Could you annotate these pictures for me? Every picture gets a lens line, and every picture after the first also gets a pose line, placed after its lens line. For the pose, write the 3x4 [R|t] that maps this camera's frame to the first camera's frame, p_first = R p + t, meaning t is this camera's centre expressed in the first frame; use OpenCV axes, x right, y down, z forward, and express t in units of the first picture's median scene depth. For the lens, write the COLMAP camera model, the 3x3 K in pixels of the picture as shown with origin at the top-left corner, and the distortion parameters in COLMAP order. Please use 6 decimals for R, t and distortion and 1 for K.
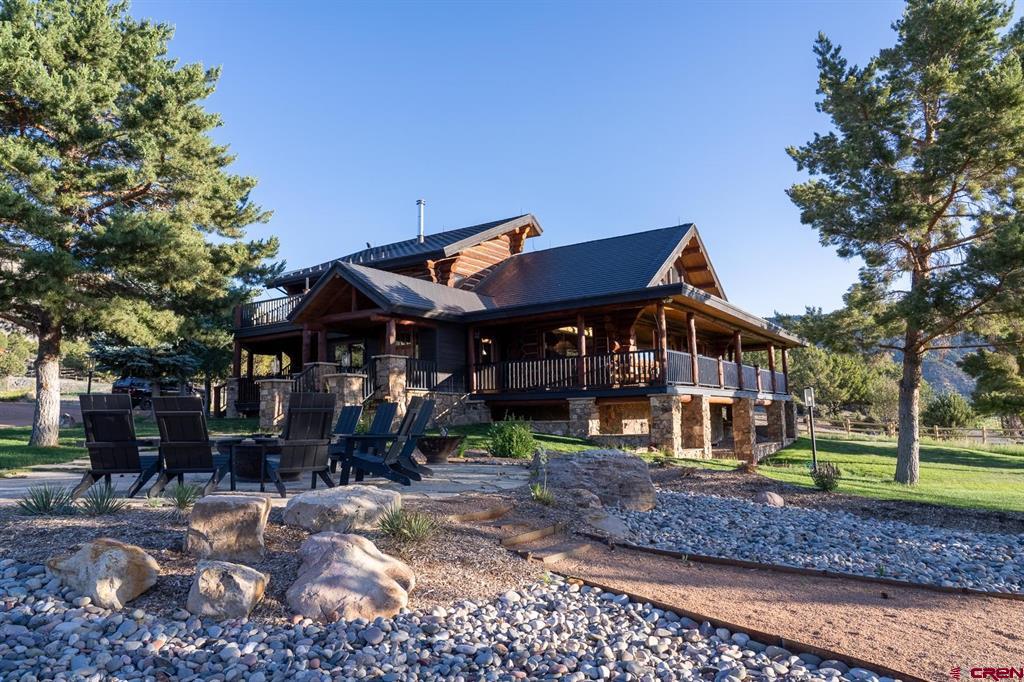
lens RADIAL K [[691.1, 0, 510.2], [0, 691.1, 325.0], [0, 0, 1]] dist [-0.012974, 0.000404]
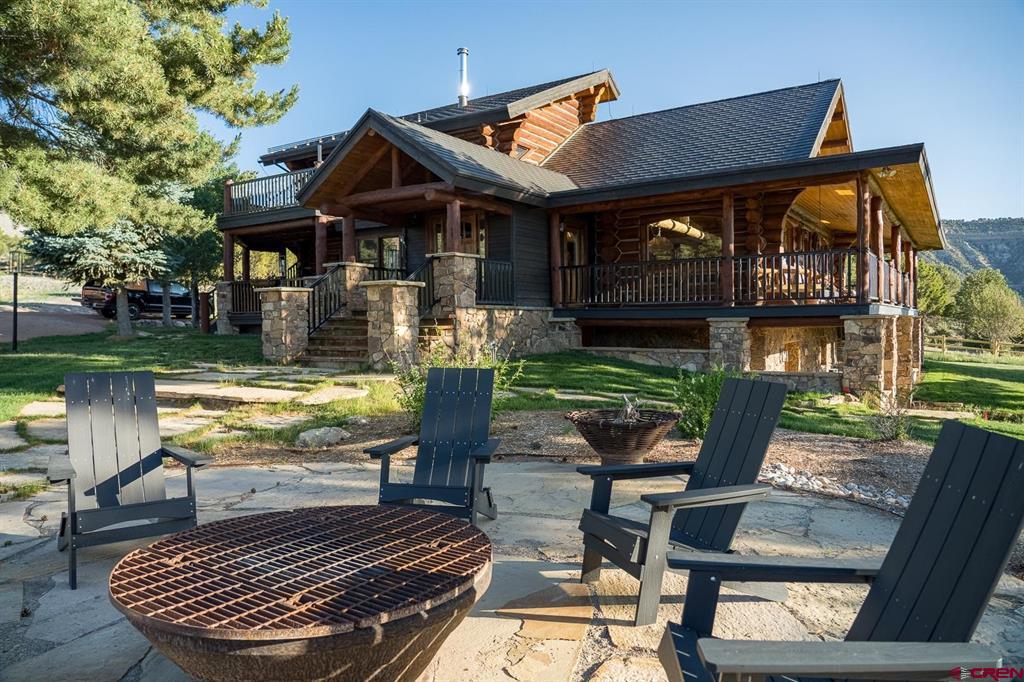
lens RADIAL K [[691.1, 0, 510.2], [0, 691.1, 325.0], [0, 0, 1]] dist [-0.012974, 0.000404]
pose [[0.999931, 0.010906, 0.004261, -0.094152], [-0.011403, 0.989657, 0.142999, 0.012659], [-0.002657, -0.143038, 0.989714, 0.253275]]
